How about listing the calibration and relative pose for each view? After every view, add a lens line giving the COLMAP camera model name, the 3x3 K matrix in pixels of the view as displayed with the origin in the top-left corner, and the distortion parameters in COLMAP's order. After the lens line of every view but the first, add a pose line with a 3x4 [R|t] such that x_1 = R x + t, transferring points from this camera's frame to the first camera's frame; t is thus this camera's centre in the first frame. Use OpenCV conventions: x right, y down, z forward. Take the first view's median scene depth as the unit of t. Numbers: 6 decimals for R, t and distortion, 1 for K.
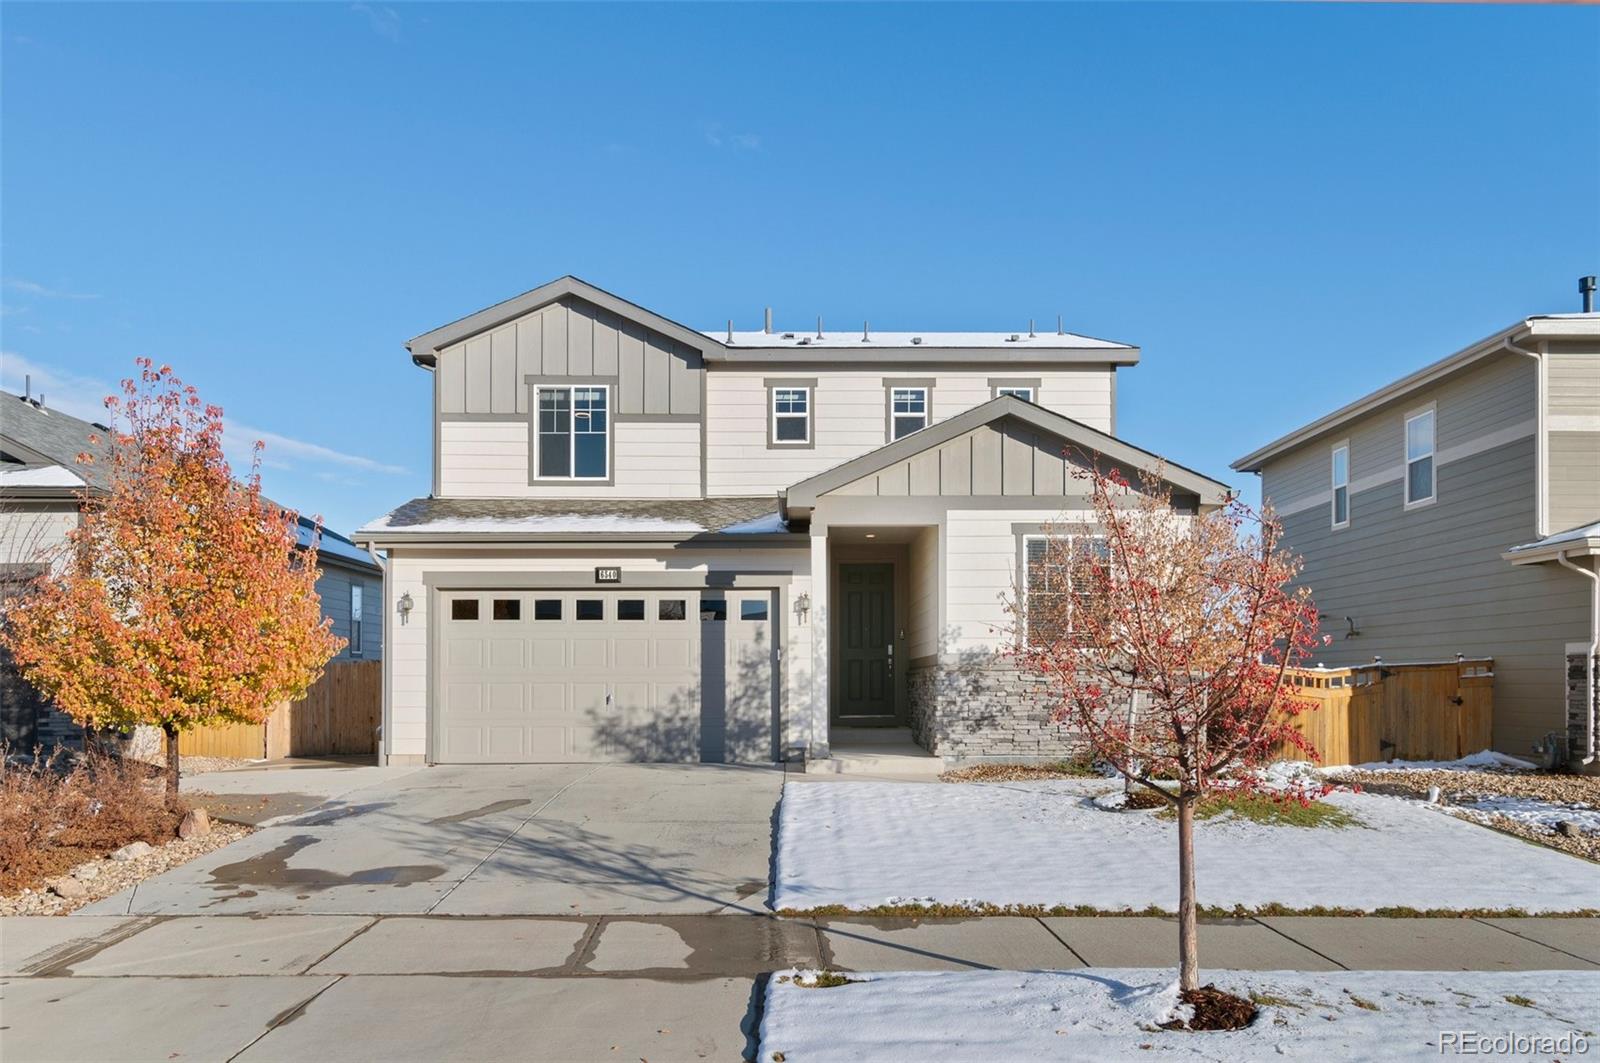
lens RADIAL K [[1115.4, 0, 799.3], [0, 1115.4, 621.6], [0, 0, 1]] dist [0.006160, 0.003969]
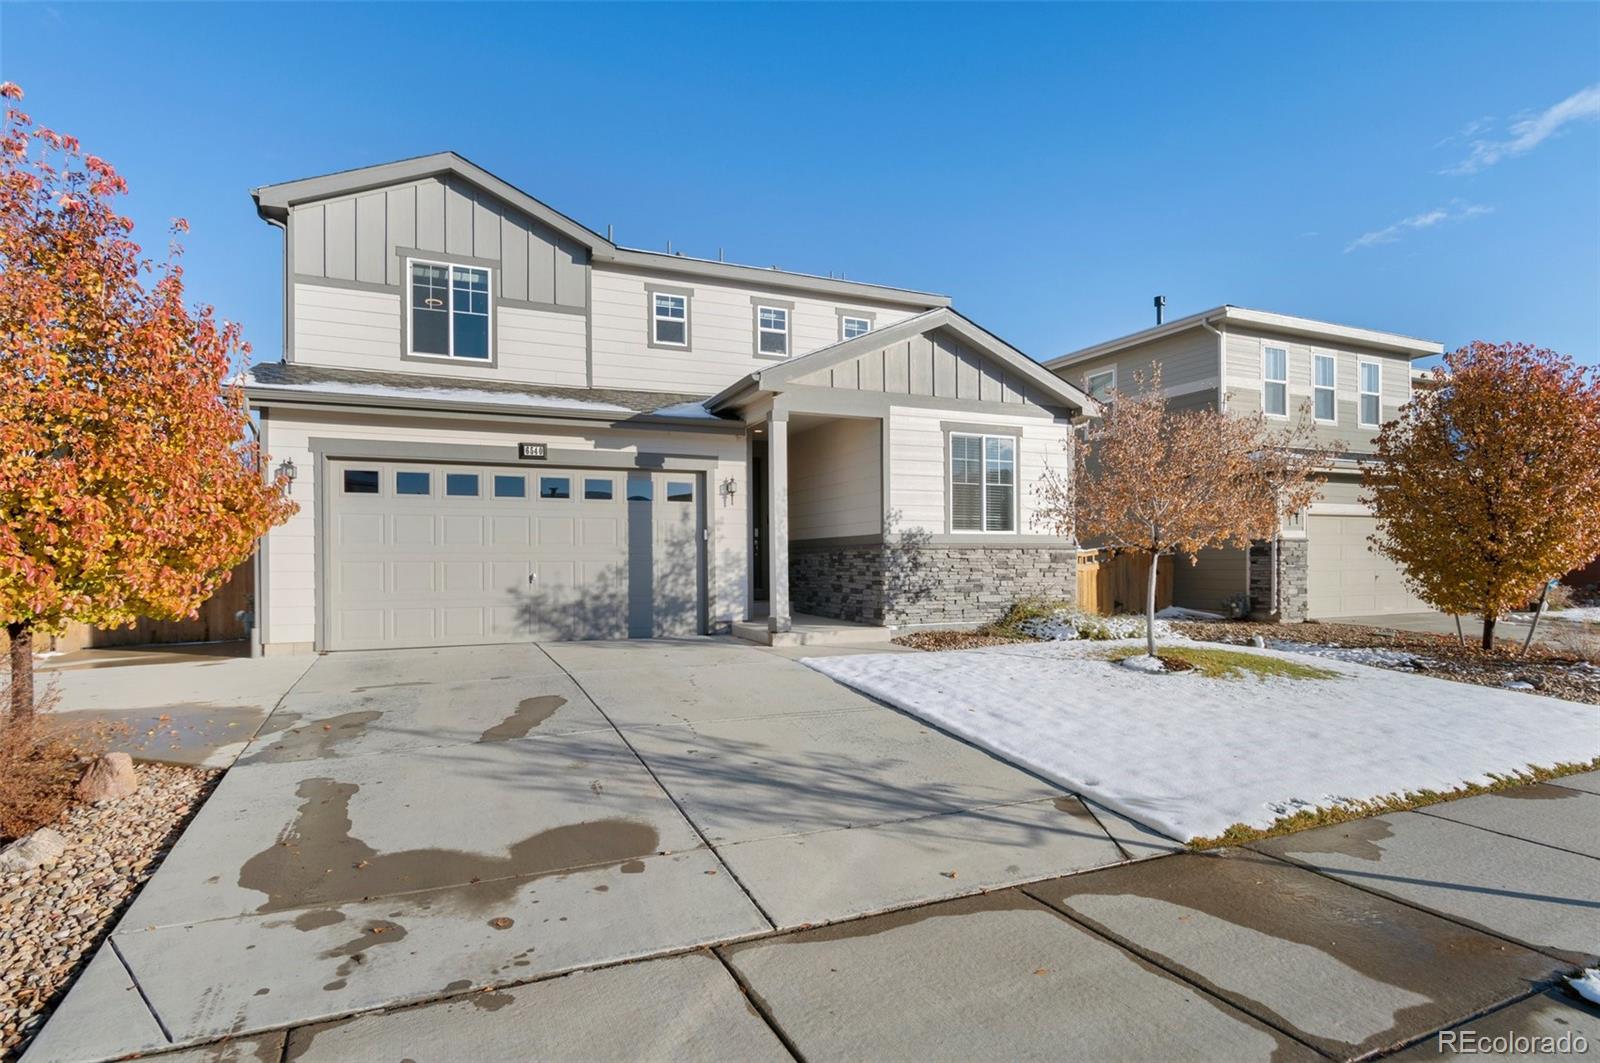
lens RADIAL K [[773.6, 0, 793.5], [0, 773.6, 538.3], [0, 0, 1]] dist [-0.003334, -0.000846]
pose [[0.918162, 0.009162, 0.396099, -0.232633], [-0.018444, 0.999637, 0.019632, 0.017370], [-0.395775, -0.025331, 0.917998, 0.286371]]
